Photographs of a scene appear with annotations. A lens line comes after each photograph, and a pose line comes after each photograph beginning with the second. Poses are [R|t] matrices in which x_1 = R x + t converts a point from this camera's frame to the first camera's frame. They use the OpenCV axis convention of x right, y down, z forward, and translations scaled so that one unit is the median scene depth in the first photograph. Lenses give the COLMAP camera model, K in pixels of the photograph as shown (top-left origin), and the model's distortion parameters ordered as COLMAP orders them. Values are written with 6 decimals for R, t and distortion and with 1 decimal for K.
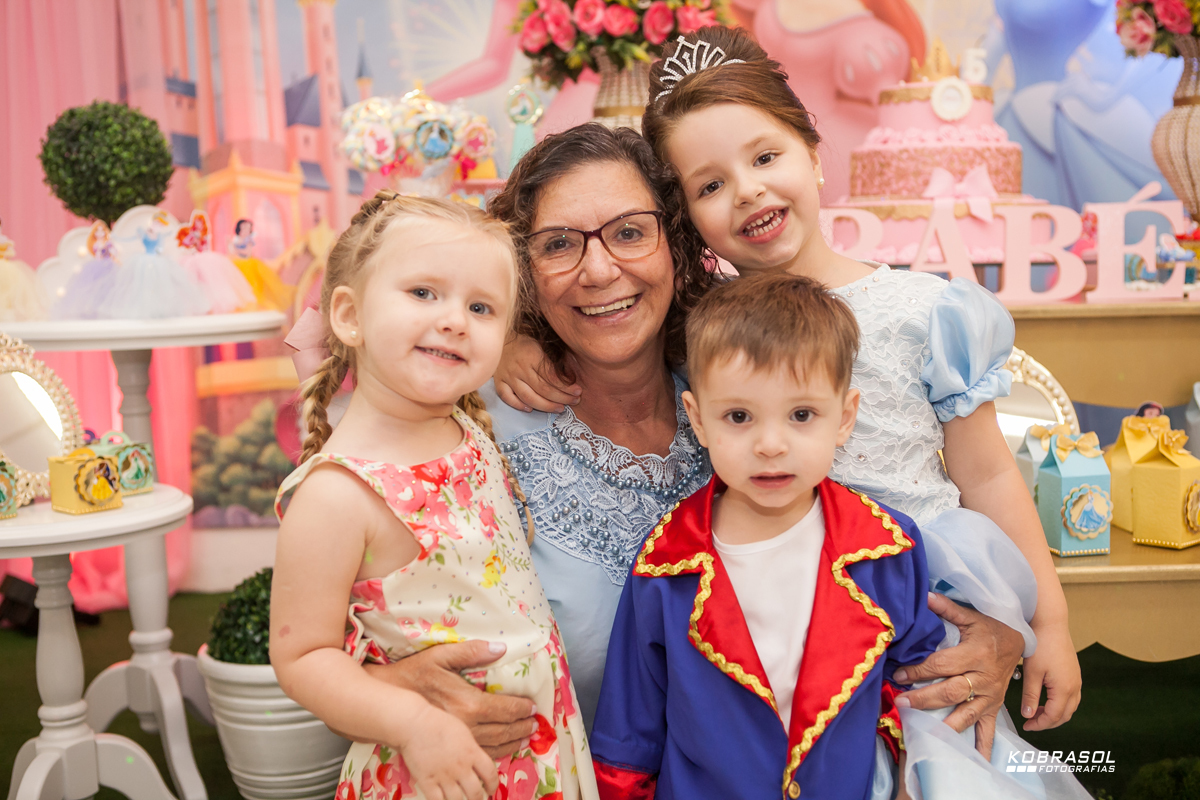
lens RADIAL K [[1401.4, 0, 603.7], [0, 1401.4, 399.6], [0, 0, 1]] dist [-0.019986, 0.000000]
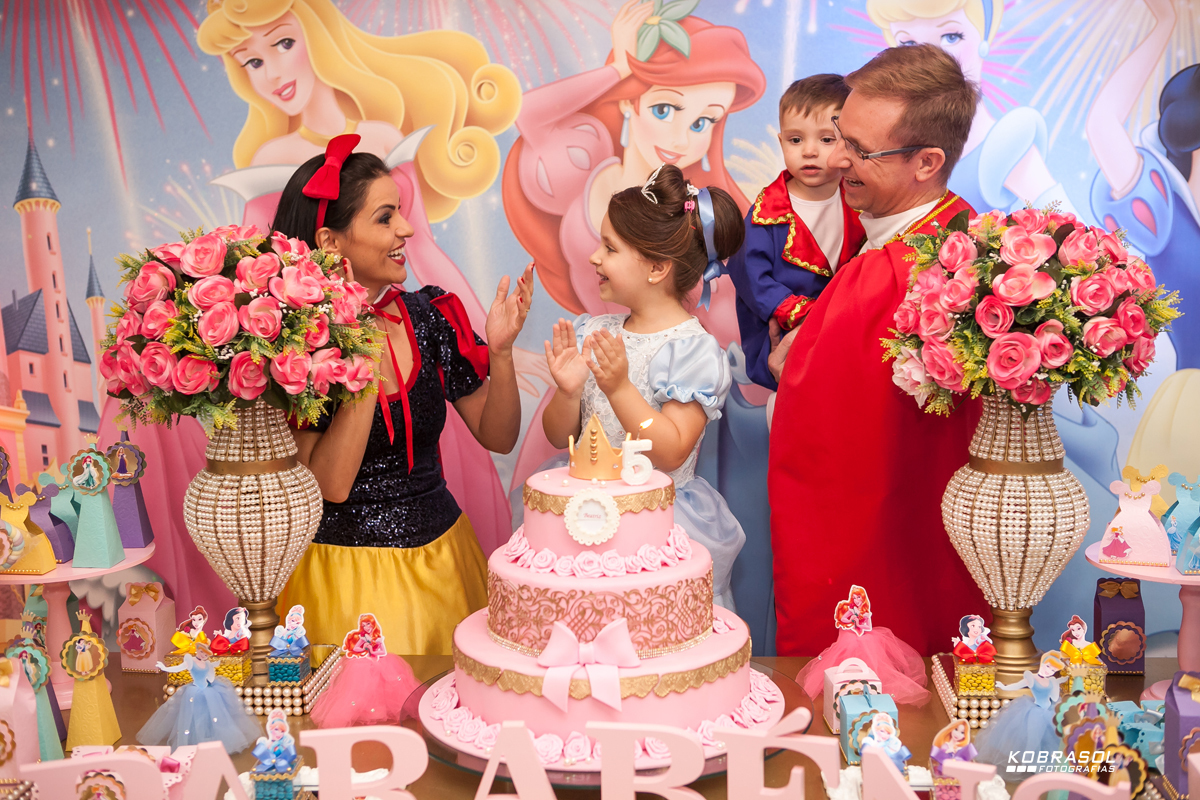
lens RADIAL K [[1458.0, 0, 607.7], [0, 1458.0, 399.6], [0, 0, 1]] dist [-0.014884, 0.000000]
pose [[0.995620, 0.017692, -0.091802, 0.325425], [-0.015073, 0.999462, 0.029141, -0.298423], [0.092268, -0.027629, 0.995351, 0.239775]]
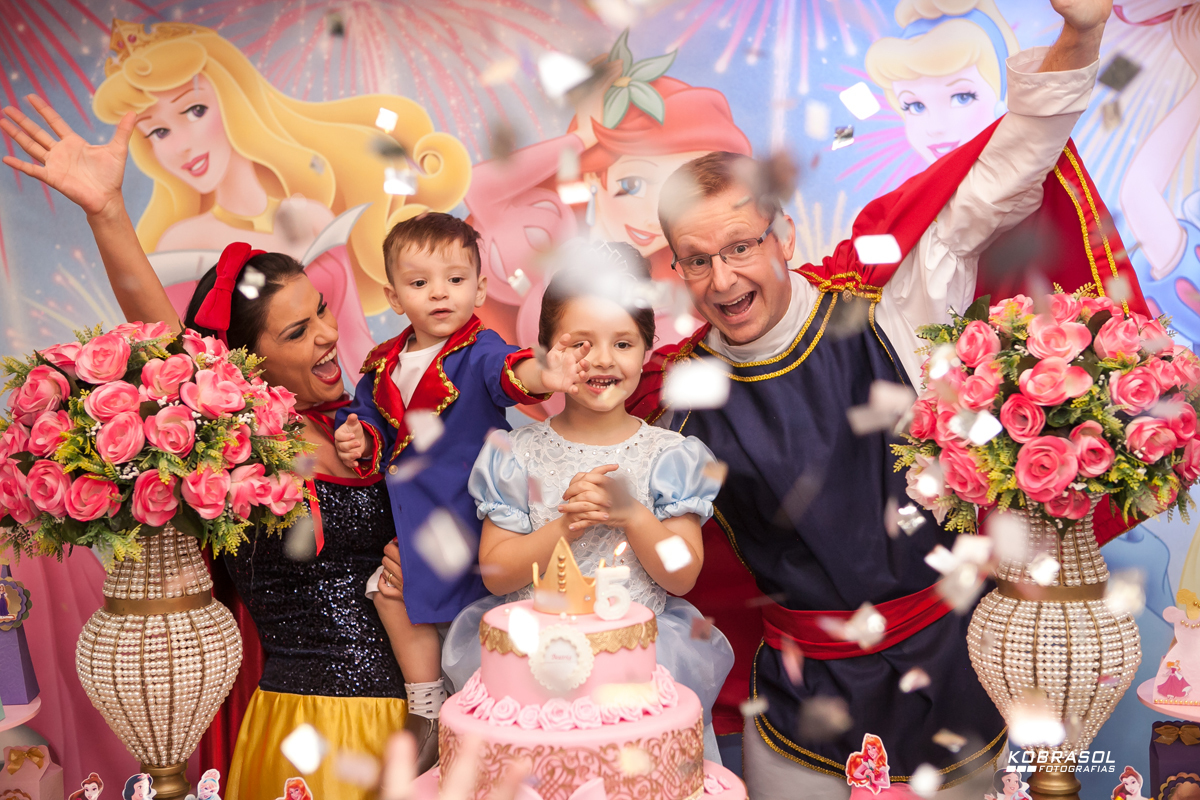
lens RADIAL K [[1701.5, 0, 609.2], [0, 1701.5, 398.6], [0, 0, 1]] dist [0.032195, 0.000000]
pose [[0.997610, -0.000800, -0.069092, 0.322534], [-0.001906, 0.999234, -0.039078, -0.301090], [0.069071, 0.039116, 0.996845, 0.234083]]
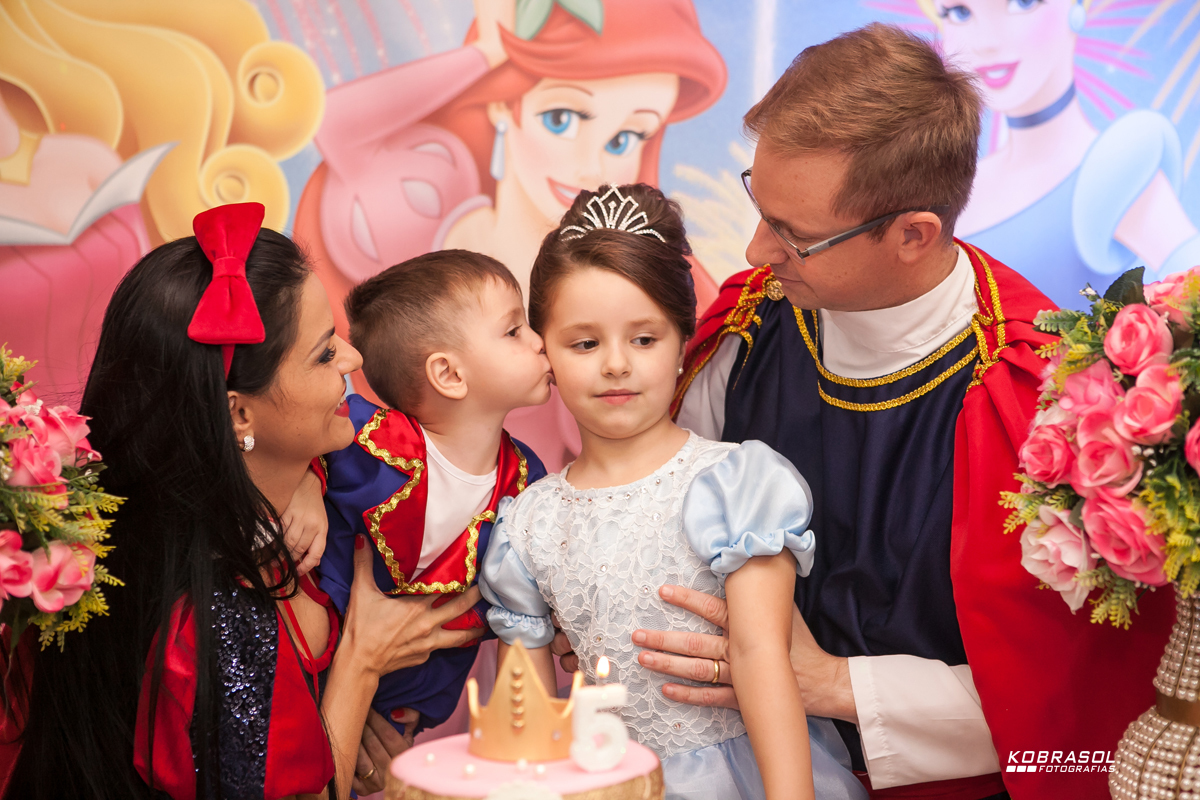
lens RADIAL K [[2139.5, 0, 614.8], [0, 2139.5, 400.8], [0, 0, 1]] dist [0.155756, 0.000000]
pose [[0.999910, -0.003300, 0.012980, 0.266531], [0.003976, 0.998621, -0.052357, -0.305069], [-0.012789, 0.052404, 0.998544, 0.384556]]
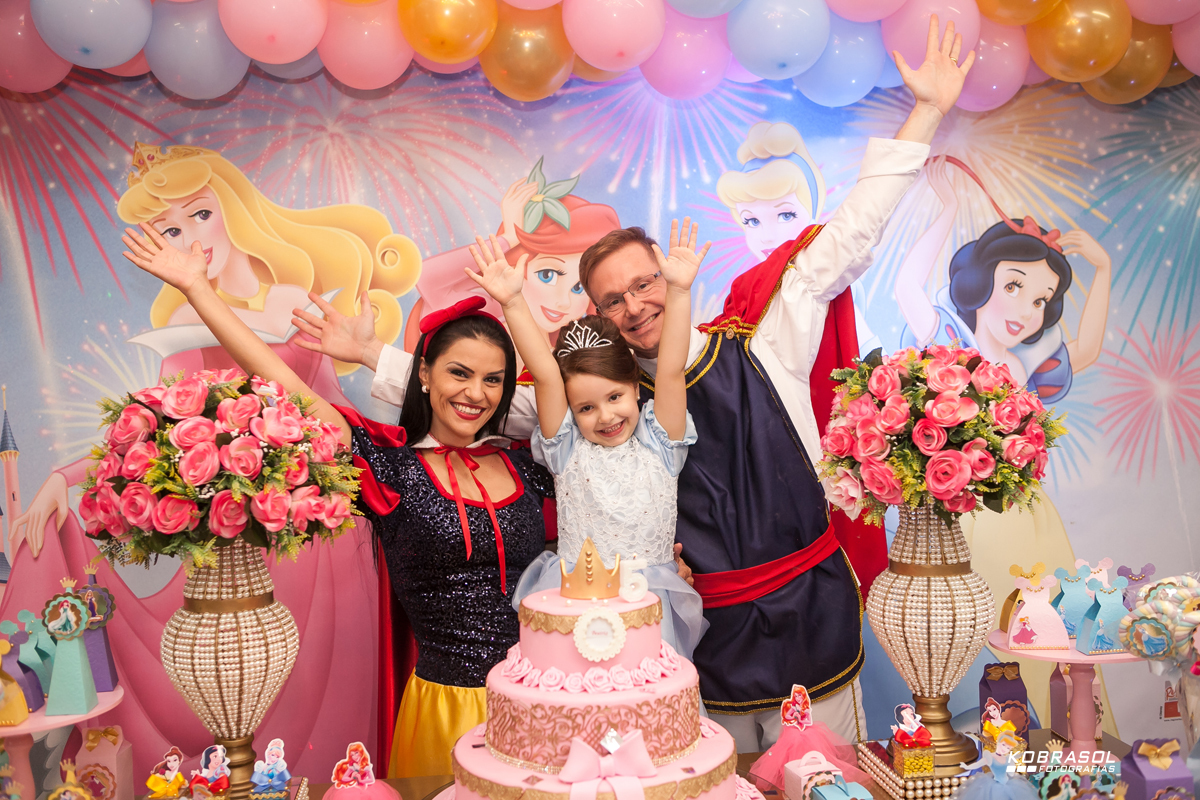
lens RADIAL K [[1203.1, 0, 612.9], [0, 1203.1, 401.4], [0, 0, 1]] dist [-0.037635, 0.000000]
pose [[0.993659, -0.009963, 0.111997, 0.182379], [0.019421, 0.996304, -0.083679, -0.286938], [-0.110750, 0.085323, 0.990179, 0.328547]]
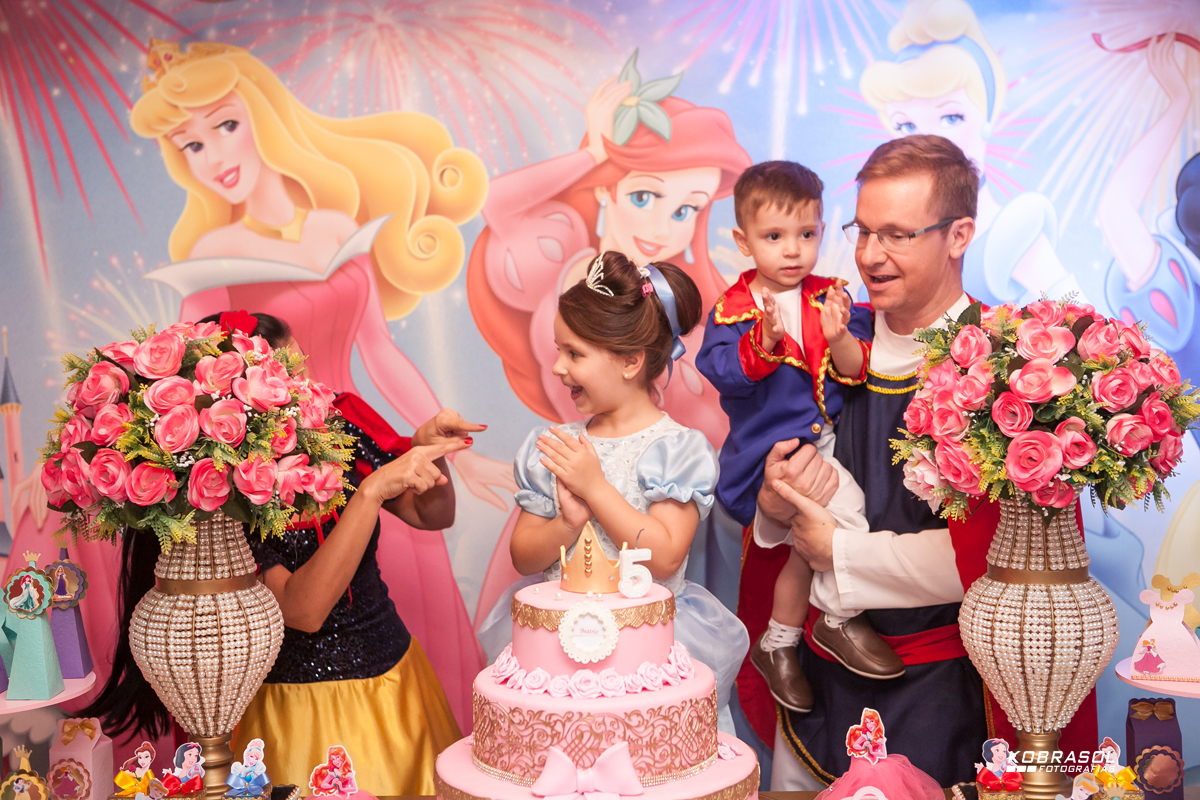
lens RADIAL K [[1673.5, 0, 611.6], [0, 1673.5, 399.5], [0, 0, 1]] dist [0.024232, 0.000000]
pose [[0.998369, 0.004220, -0.056934, 0.305270], [-0.006827, 0.998933, -0.045678, -0.290611], [0.056680, 0.045992, 0.997332, 0.180481]]
